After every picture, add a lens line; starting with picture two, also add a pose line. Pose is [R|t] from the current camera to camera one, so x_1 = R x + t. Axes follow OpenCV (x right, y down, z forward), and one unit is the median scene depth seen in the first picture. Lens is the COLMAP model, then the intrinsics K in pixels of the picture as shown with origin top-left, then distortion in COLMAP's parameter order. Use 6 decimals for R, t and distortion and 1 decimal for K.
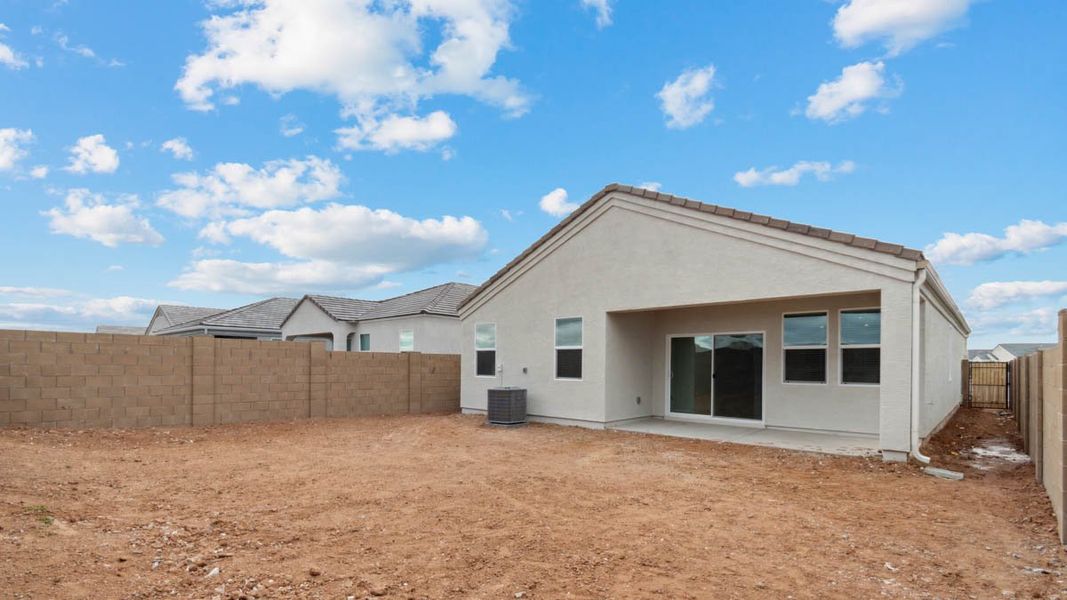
lens RADIAL K [[541.8, 0, 533.5], [0, 541.8, 300.0], [0, 0, 1]] dist [0.000112, 0.000012]
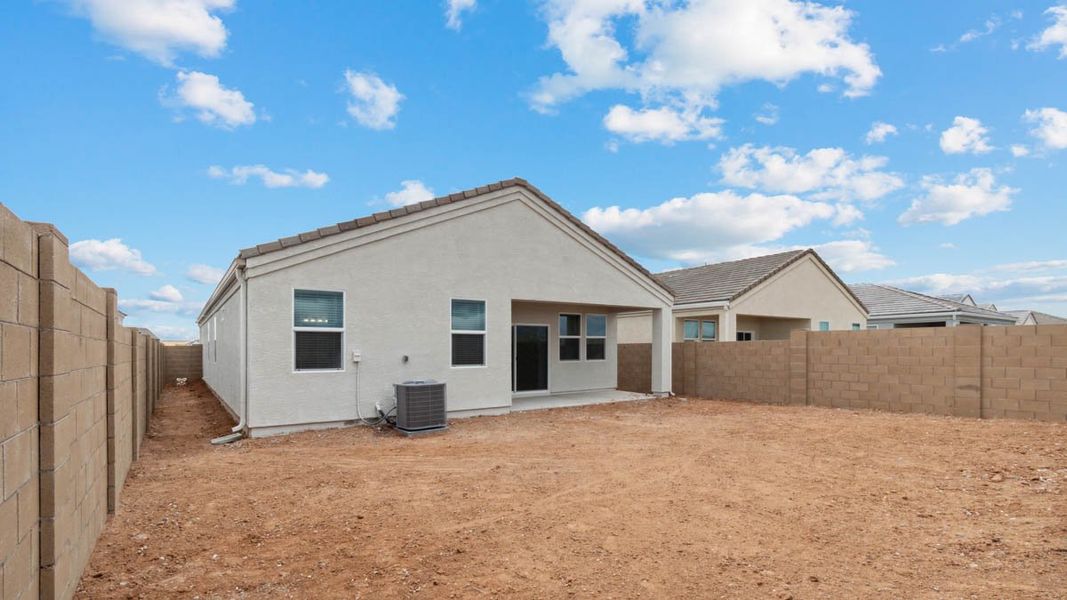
lens RADIAL K [[499.7, 0, 537.1], [0, 499.7, 303.3], [0, 0, 1]] dist [0.001481, 0.000032]
pose [[0.146965, 0.085876, 0.985407, -0.821665], [-0.107028, 0.991756, -0.070467, 0.094956], [-0.983334, -0.095110, 0.154944, 0.832339]]
